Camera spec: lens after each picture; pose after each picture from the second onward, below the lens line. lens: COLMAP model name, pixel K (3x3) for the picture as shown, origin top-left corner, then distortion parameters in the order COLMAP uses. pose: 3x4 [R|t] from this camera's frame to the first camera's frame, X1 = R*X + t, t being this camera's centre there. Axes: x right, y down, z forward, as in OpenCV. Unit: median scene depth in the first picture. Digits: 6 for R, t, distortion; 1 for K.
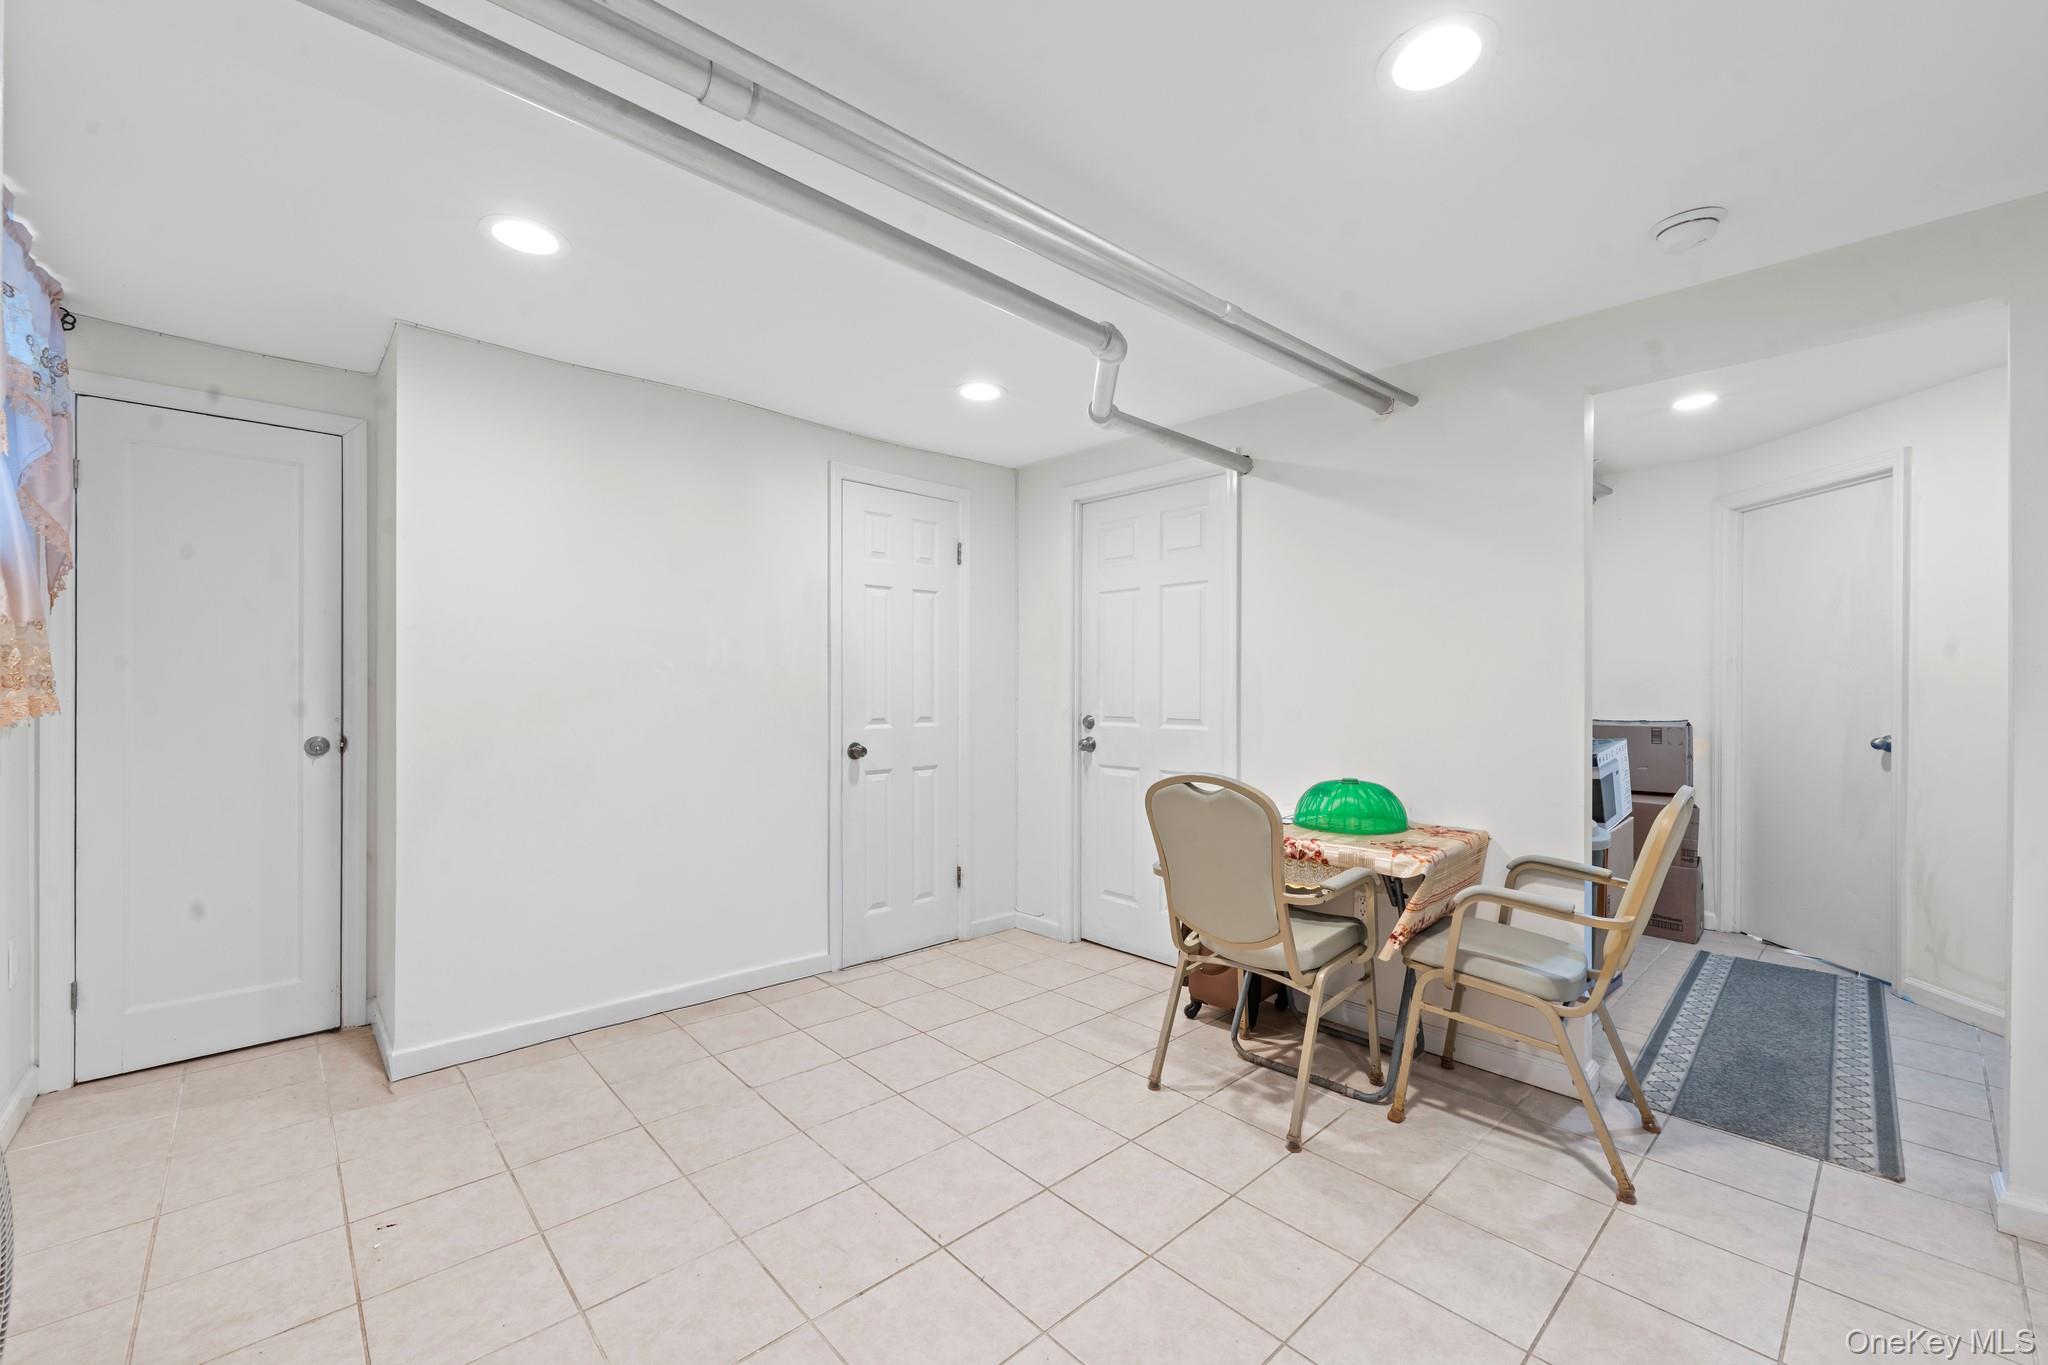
lens RADIAL K [[830.2, 0, 1020.9], [0, 830.2, 681.5], [0, 0, 1]] dist [0.002247, -0.000150]
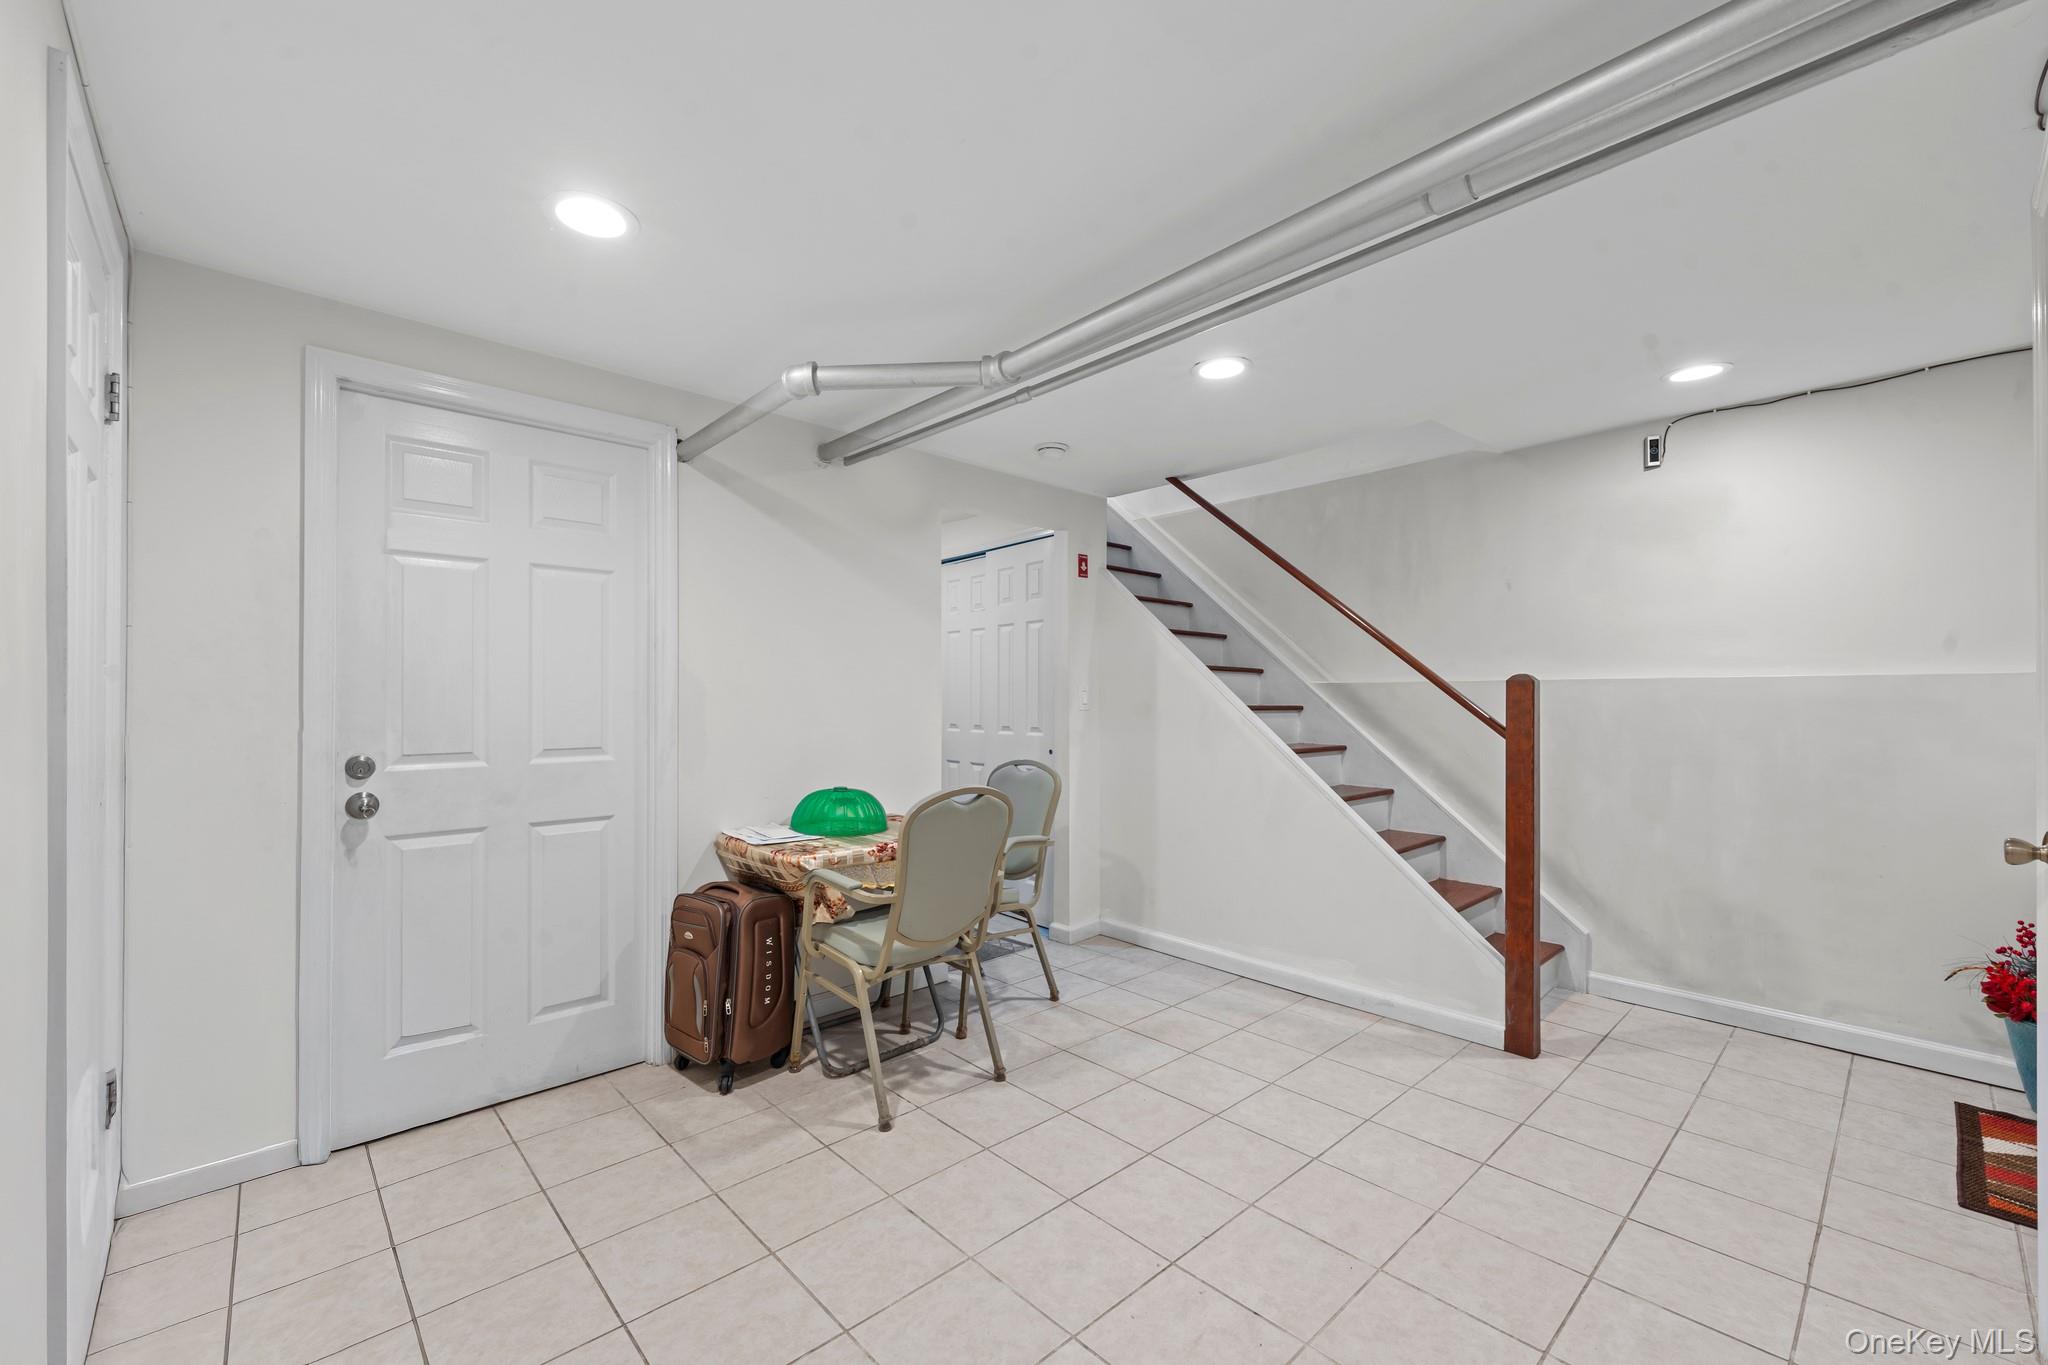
lens RADIAL K [[830.2, 0, 1020.5], [0, 830.2, 693.4], [0, 0, 1]] dist [0.002247, -0.000150]
pose [[0.003386, 0.004141, 0.999986, -0.704902], [-0.001728, 0.999990, -0.004135, -0.002107], [-0.999993, -0.001714, 0.003393, 0.756504]]
